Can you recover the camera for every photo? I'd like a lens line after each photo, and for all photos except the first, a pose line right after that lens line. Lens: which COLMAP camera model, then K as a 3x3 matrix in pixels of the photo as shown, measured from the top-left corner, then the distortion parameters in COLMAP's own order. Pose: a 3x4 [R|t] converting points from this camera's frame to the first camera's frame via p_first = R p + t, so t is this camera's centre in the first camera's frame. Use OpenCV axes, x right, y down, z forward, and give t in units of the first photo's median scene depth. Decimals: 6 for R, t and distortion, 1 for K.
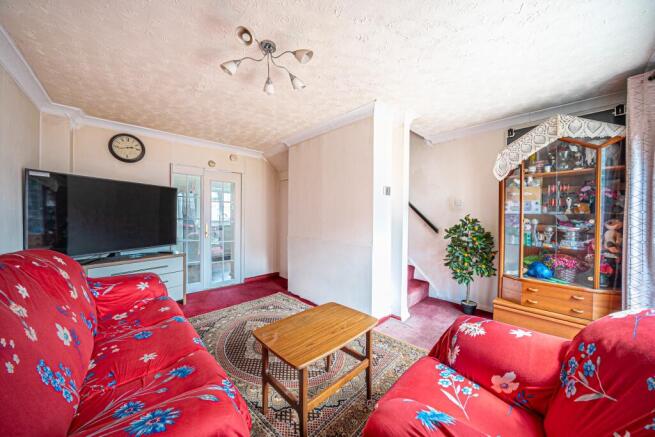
lens RADIAL K [[226.4, 0, 326.2], [0, 226.4, 217.9], [0, 0, 1]] dist [-0.026495, 0.002857]
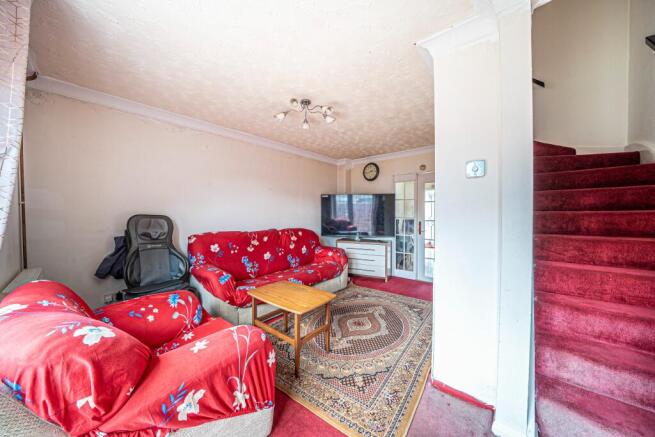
lens RADIAL K [[226.4, 0, 326.2], [0, 226.4, 217.9], [0, 0, 1]] dist [-0.026495, 0.002857]
pose [[0.107613, 0.014523, -0.994087, 0.692567], [-0.009224, 0.999865, 0.013609, -0.006608], [0.994150, 0.007704, 0.107732, 0.532870]]
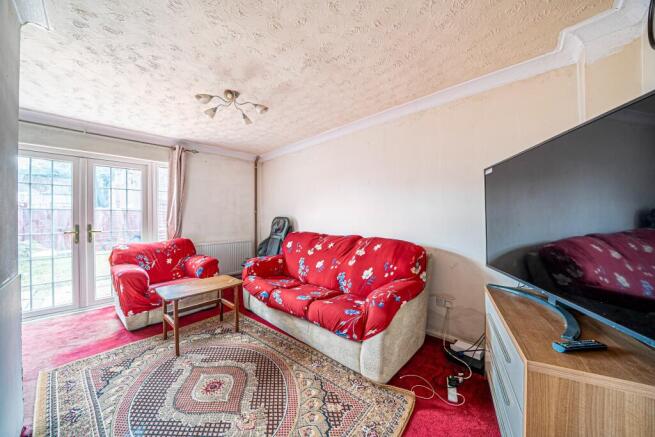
lens RADIAL K [[226.4, 0, 326.2], [0, 226.4, 217.9], [0, 0, 1]] dist [-0.026495, 0.002857]
pose [[-0.998021, 0.003157, -0.062801, -0.405849], [0.002118, 0.999860, 0.016609, -0.015752], [0.062844, 0.016443, -0.997888, 1.322148]]
